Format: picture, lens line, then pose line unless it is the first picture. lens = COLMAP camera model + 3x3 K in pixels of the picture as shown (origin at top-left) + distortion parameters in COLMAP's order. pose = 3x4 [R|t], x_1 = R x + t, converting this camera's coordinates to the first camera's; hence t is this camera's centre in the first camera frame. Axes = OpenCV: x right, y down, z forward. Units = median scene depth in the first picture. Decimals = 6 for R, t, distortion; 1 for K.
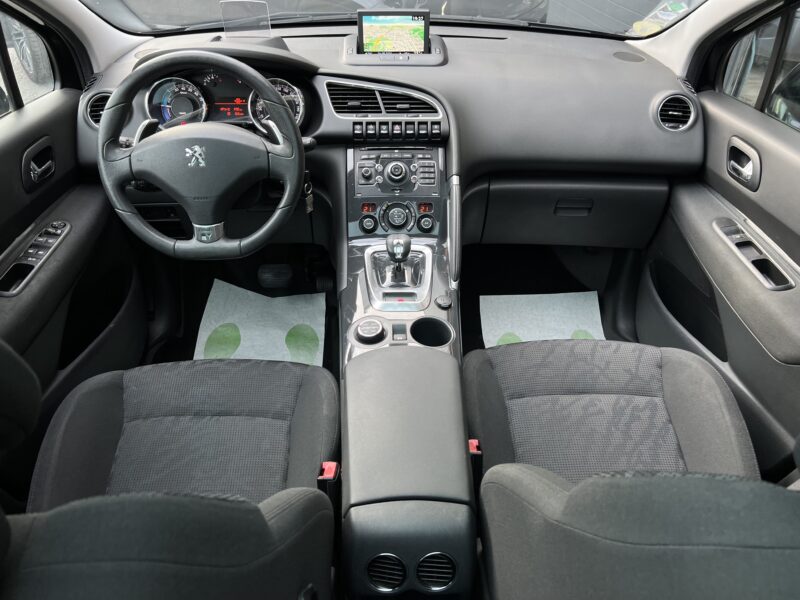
lens RADIAL K [[602.2, 0, 402.9], [0, 602.2, 305.1], [0, 0, 1]] dist [0.045014, -0.039282]
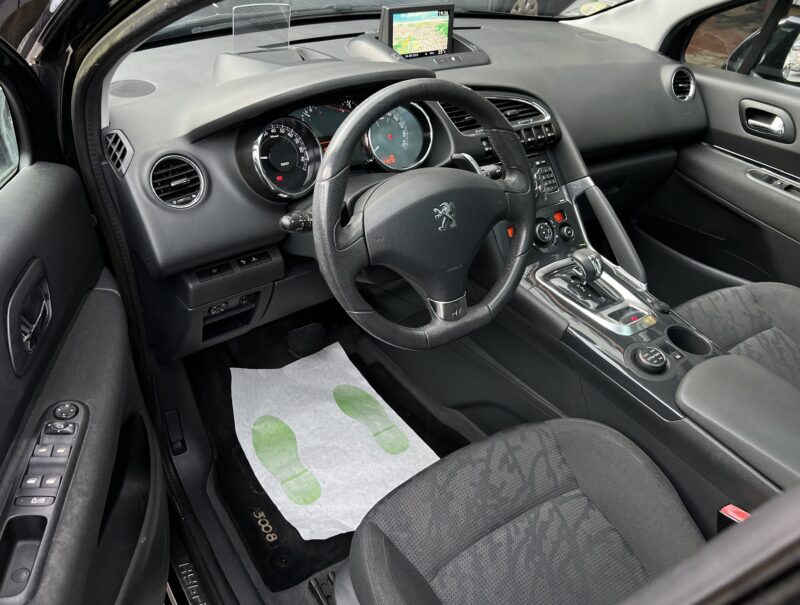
lens RADIAL K [[616.4, 0, 397.7], [0, 616.4, 298.5], [0, 0, 1]] dist [0.031302, 0.009433]
pose [[0.834121, -0.278299, 0.476226, -0.657115], [0.270155, 0.958864, 0.087162, -0.189988], [-0.480893, 0.055951, 0.874992, 0.291385]]
